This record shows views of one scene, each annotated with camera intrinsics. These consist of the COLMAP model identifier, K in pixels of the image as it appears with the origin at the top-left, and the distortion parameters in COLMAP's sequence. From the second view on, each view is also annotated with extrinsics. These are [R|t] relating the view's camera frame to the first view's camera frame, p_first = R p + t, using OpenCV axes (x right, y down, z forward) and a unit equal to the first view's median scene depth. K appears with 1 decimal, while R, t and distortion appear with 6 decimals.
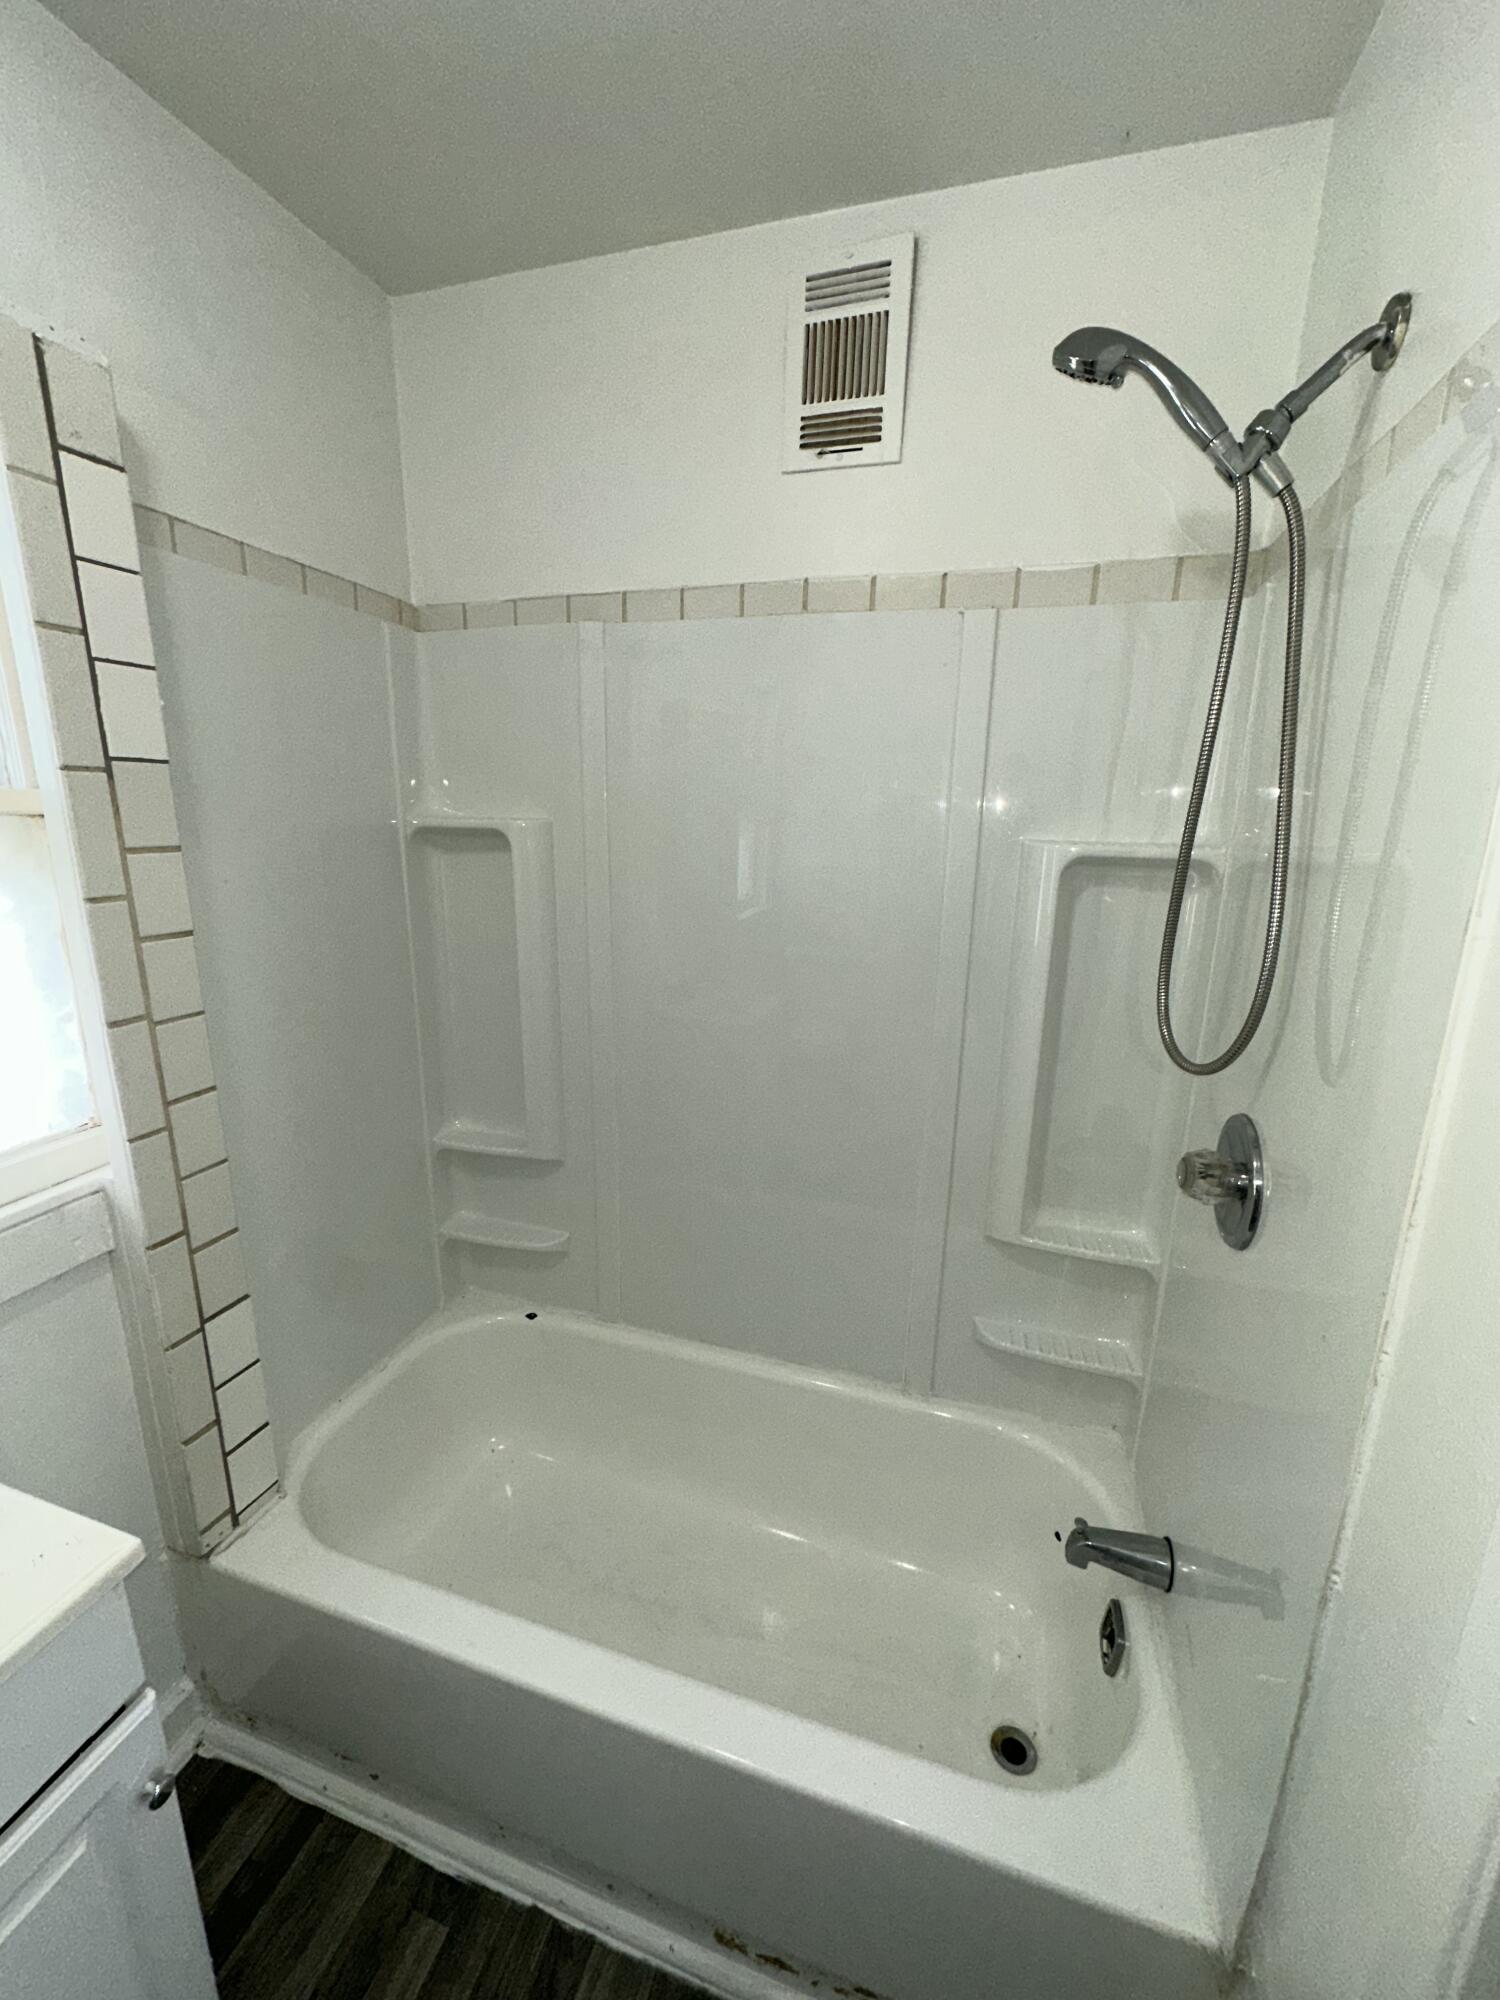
lens RADIAL K [[804.3, 0, 756.5], [0, 804.3, 996.4], [0, 0, 1]] dist [-0.000148, -0.000535]
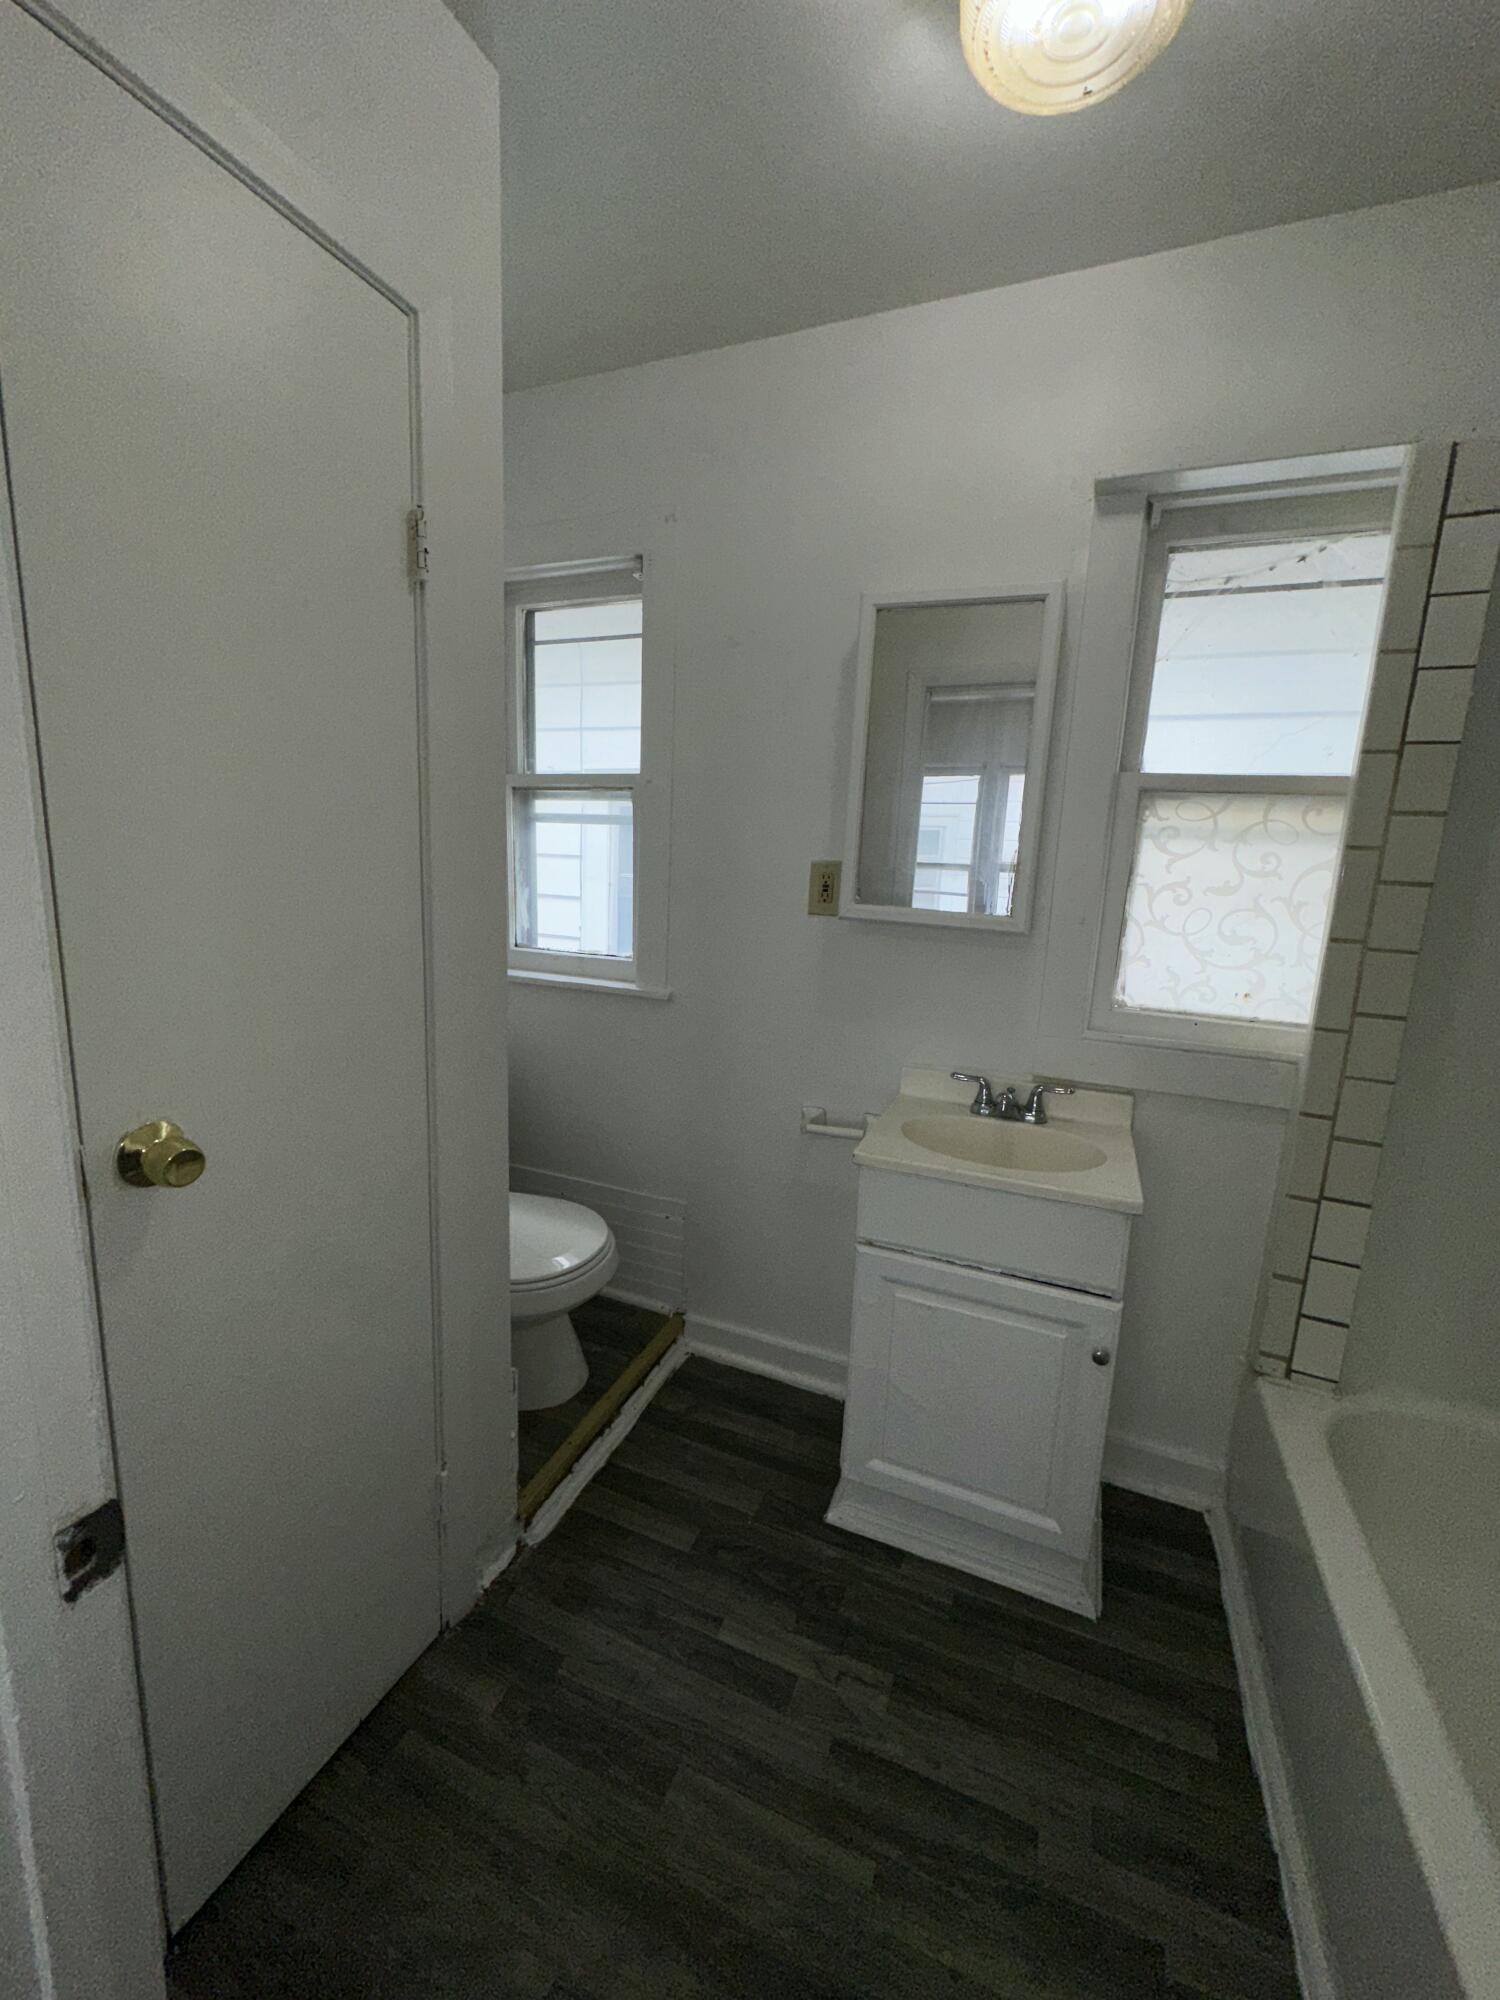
lens RADIAL K [[797.3, 0, 755.4], [0, 797.3, 989.2], [0, 0, 1]] dist [-0.000194, 0.000064]
pose [[-0.074835, 0.152271, -0.985501, 0.563170], [-0.279281, 0.945522, 0.167302, 0.148533], [0.957289, 0.287752, -0.028232, 0.116657]]
